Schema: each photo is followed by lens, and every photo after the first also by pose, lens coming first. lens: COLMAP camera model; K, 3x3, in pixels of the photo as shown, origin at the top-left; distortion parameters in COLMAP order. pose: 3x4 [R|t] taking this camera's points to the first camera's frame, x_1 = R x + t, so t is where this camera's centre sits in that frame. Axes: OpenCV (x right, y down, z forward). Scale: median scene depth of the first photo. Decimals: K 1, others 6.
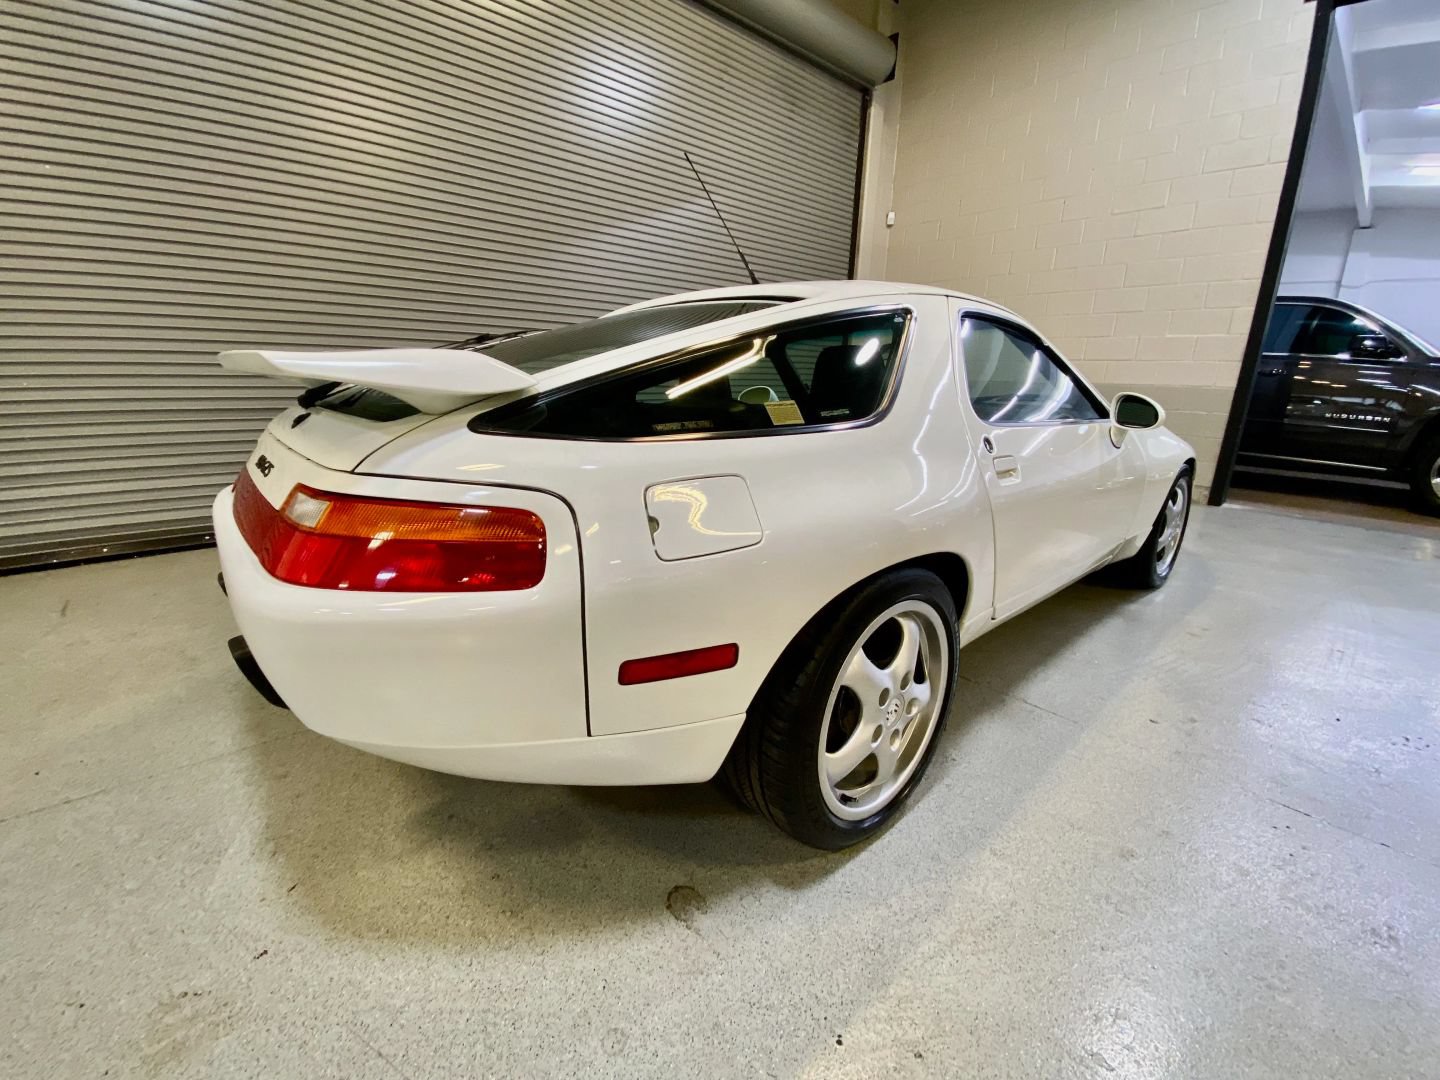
lens RADIAL K [[576.6, 0, 715.3], [0, 576.6, 536.8], [0, 0, 1]] dist [0.002365, -0.009998]
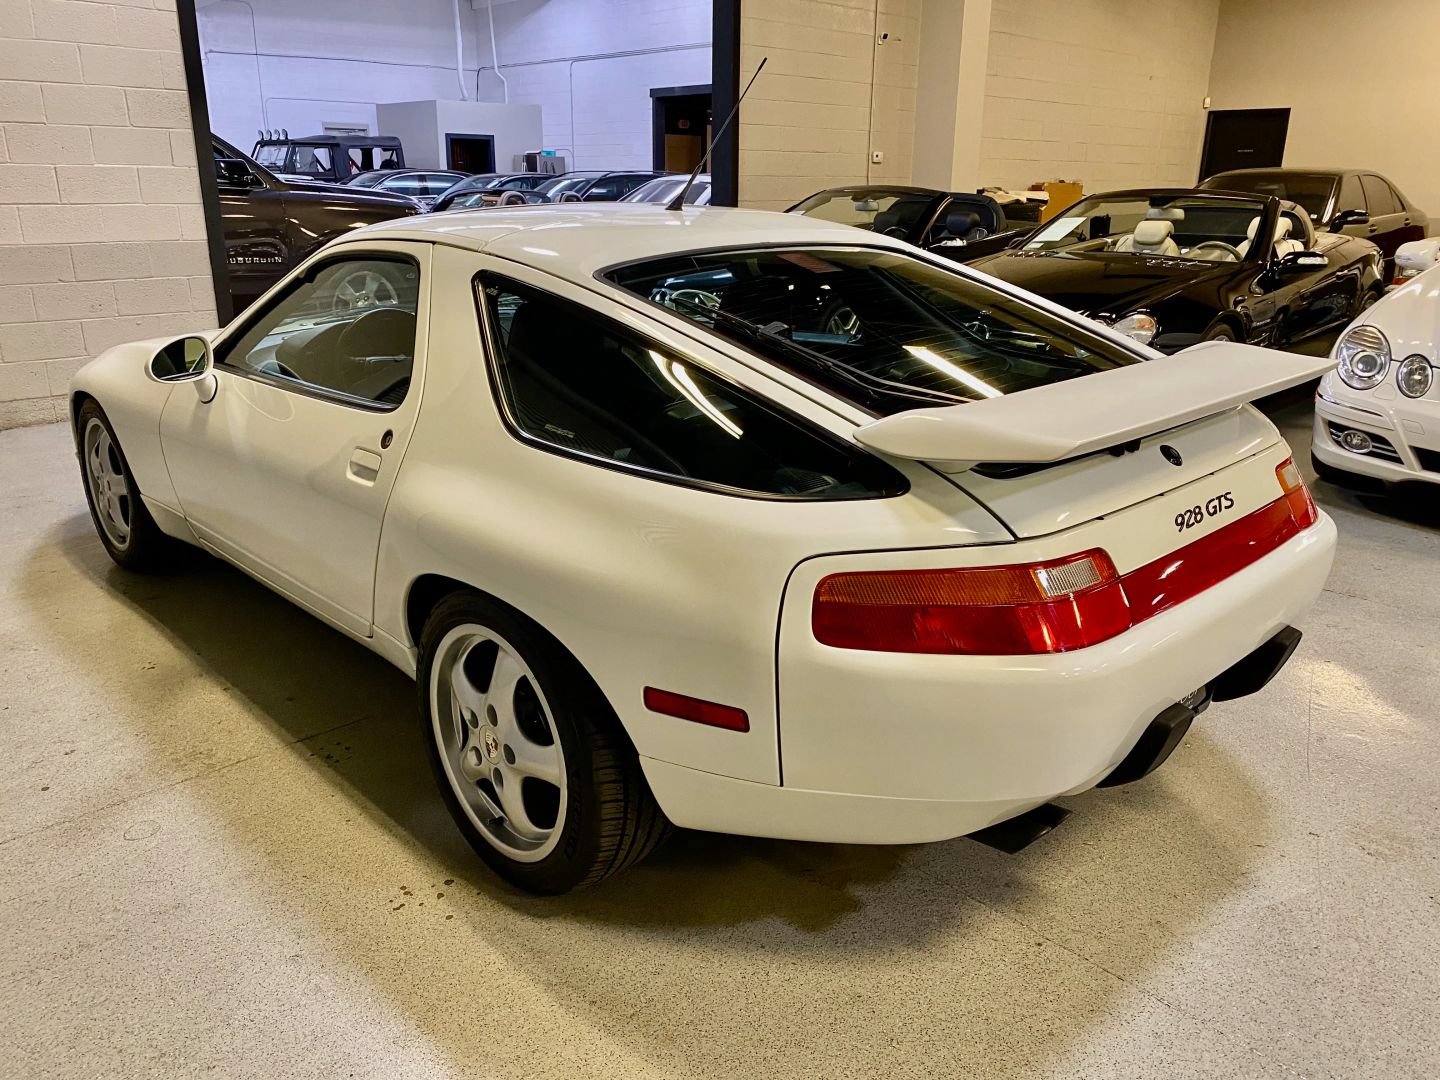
lens RADIAL K [[1106.6, 0, 722.3], [0, 1106.6, 529.9], [0, 0, 1]] dist [0.002257, -0.011235]
pose [[-0.051393, -0.315165, 0.947644, -2.560258], [0.252167, 0.914056, 0.317670, -0.888749], [-0.966318, 0.255291, 0.032498, 1.824283]]
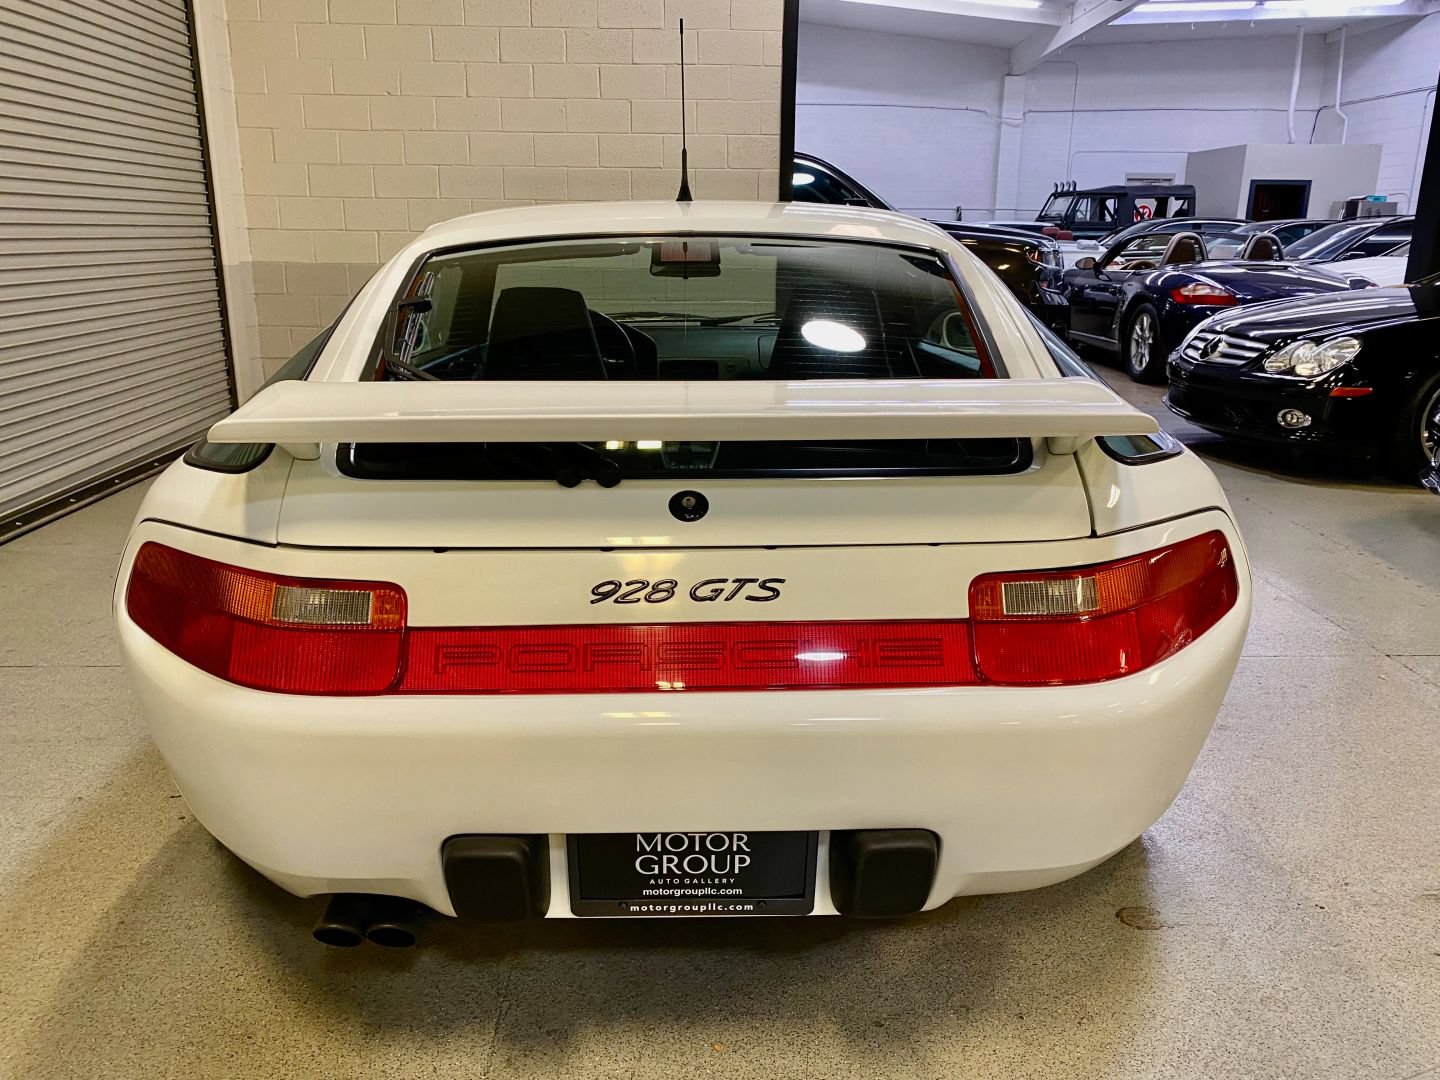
lens RADIAL K [[1106.6, 0, 719.2], [0, 1106.6, 534.7], [0, 0, 1]] dist [0.002257, -0.011235]
pose [[0.632545, -0.216417, 0.743673, -1.731595], [0.209413, 0.972195, 0.104800, -0.316597], [-0.745676, 0.089444, 0.660278, 0.267168]]
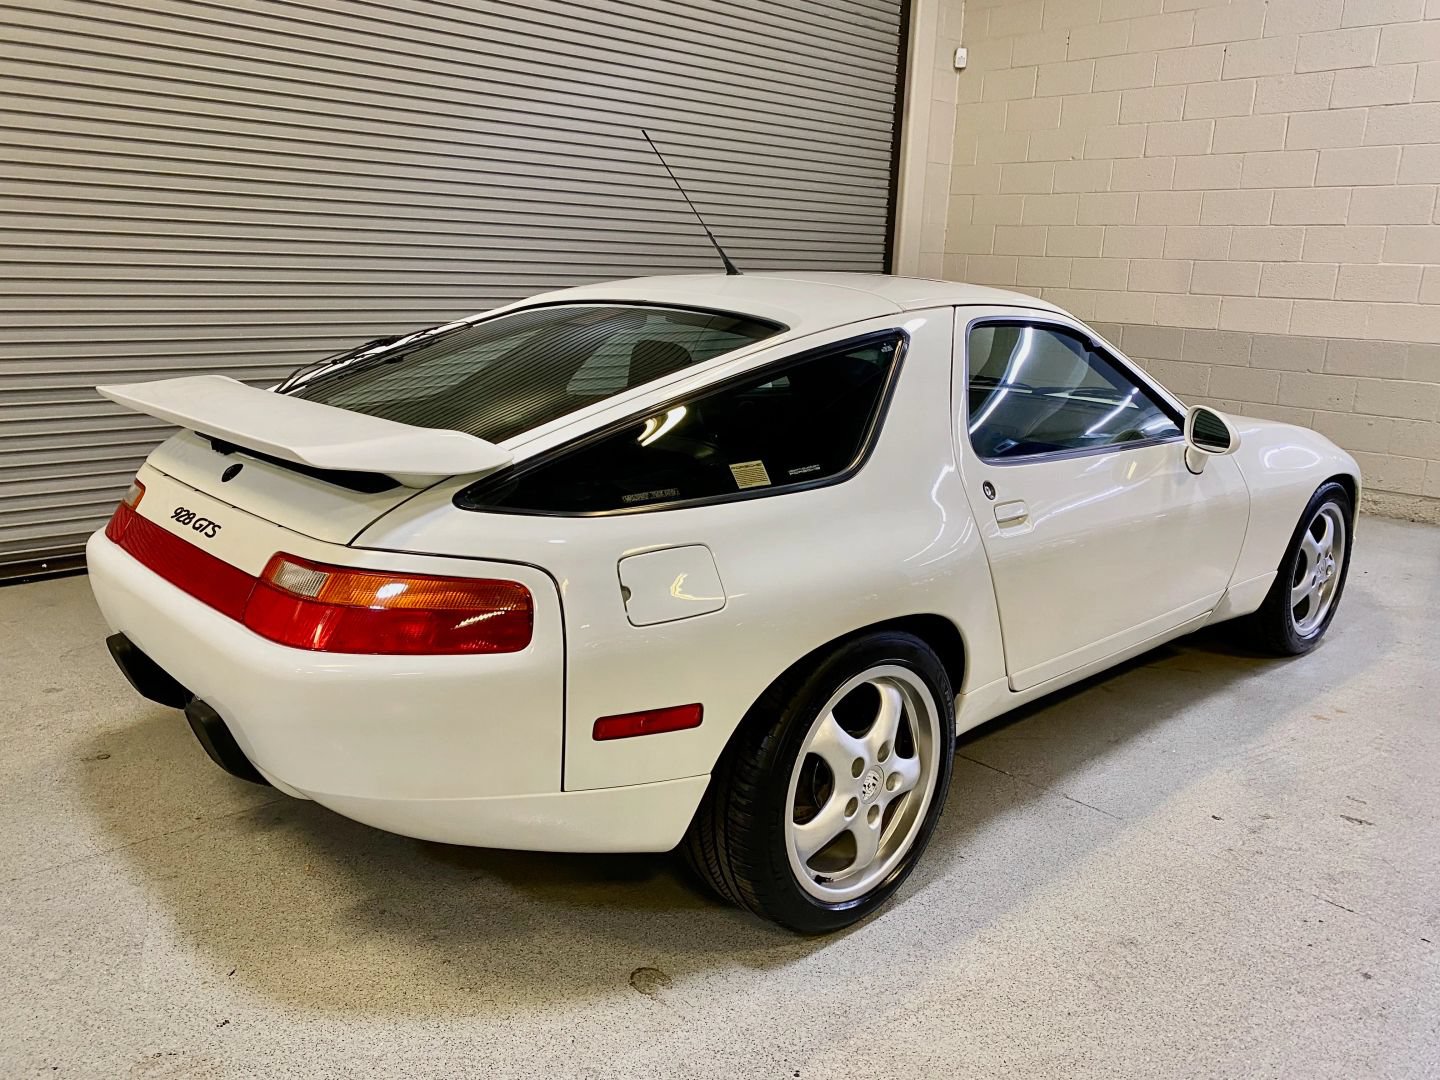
lens RADIAL K [[1106.6, 0, 711.1], [0, 1106.6, 528.9], [0, 0, 1]] dist [0.002257, -0.011235]
pose [[0.999420, 0.000875, 0.034033, -0.012695], [0.000230, 0.999473, -0.032450, -0.059456], [-0.034044, 0.032439, 0.998894, -0.885370]]
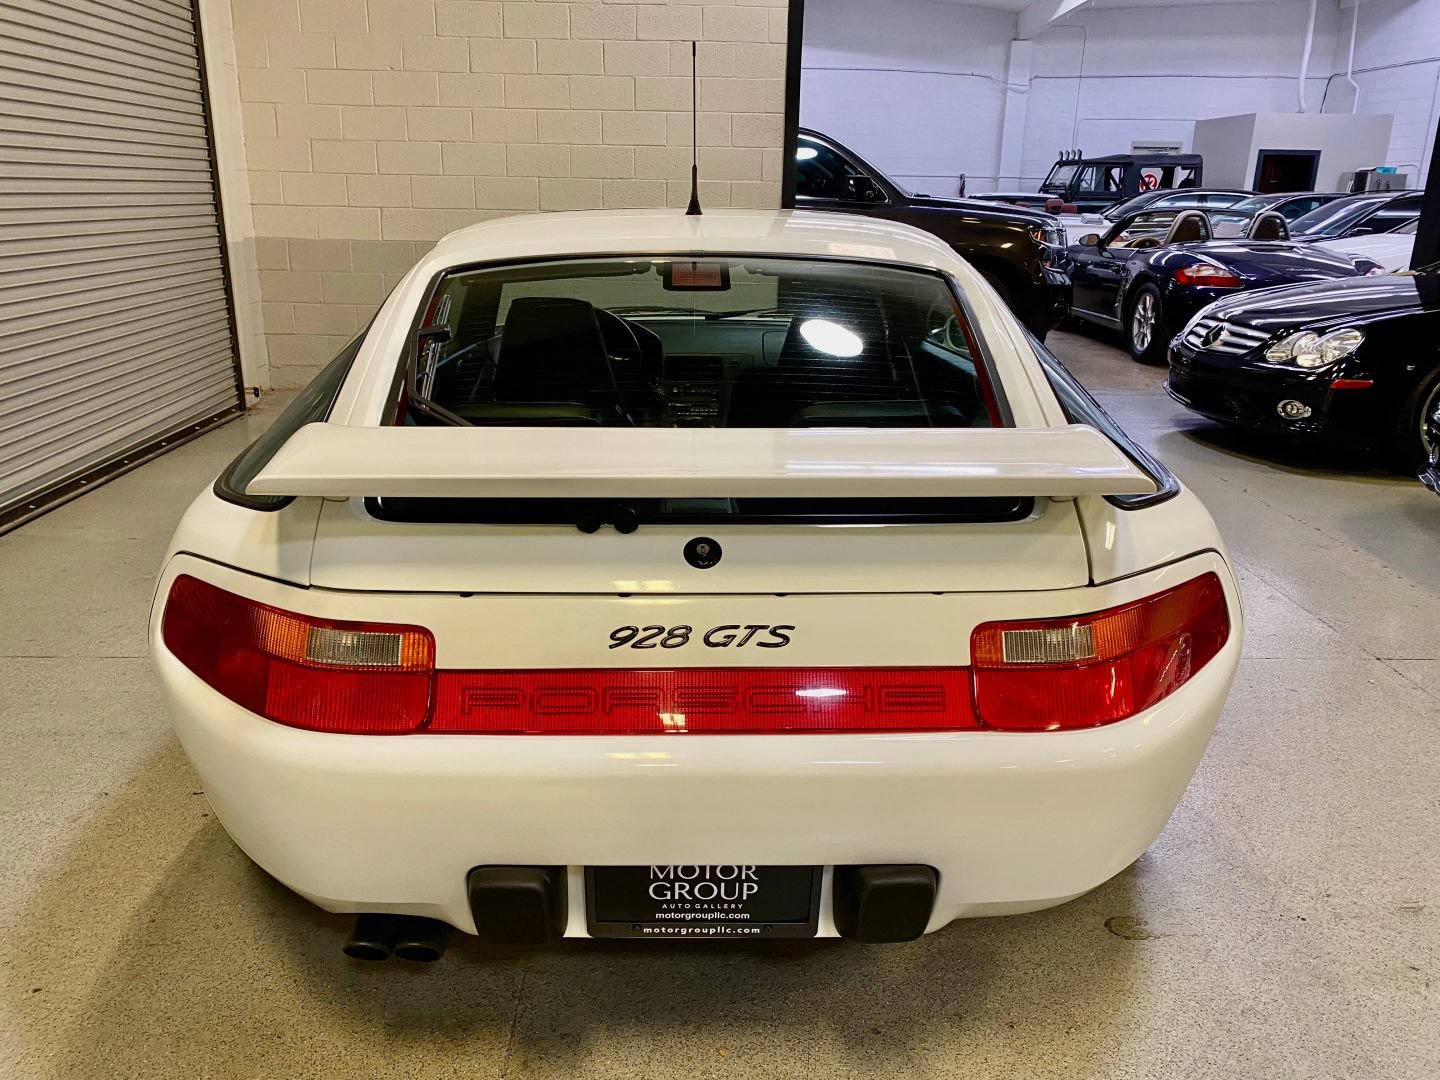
lens RADIAL K [[1106.6, 0, 708.8], [0, 1106.6, 539.0], [0, 0, 1]] dist [0.002257, -0.011235]
pose [[0.639443, -0.237123, 0.731359, -1.762776], [0.200779, 0.969744, 0.138867, -0.421304], [-0.742159, 0.058043, 0.667705, 0.237854]]
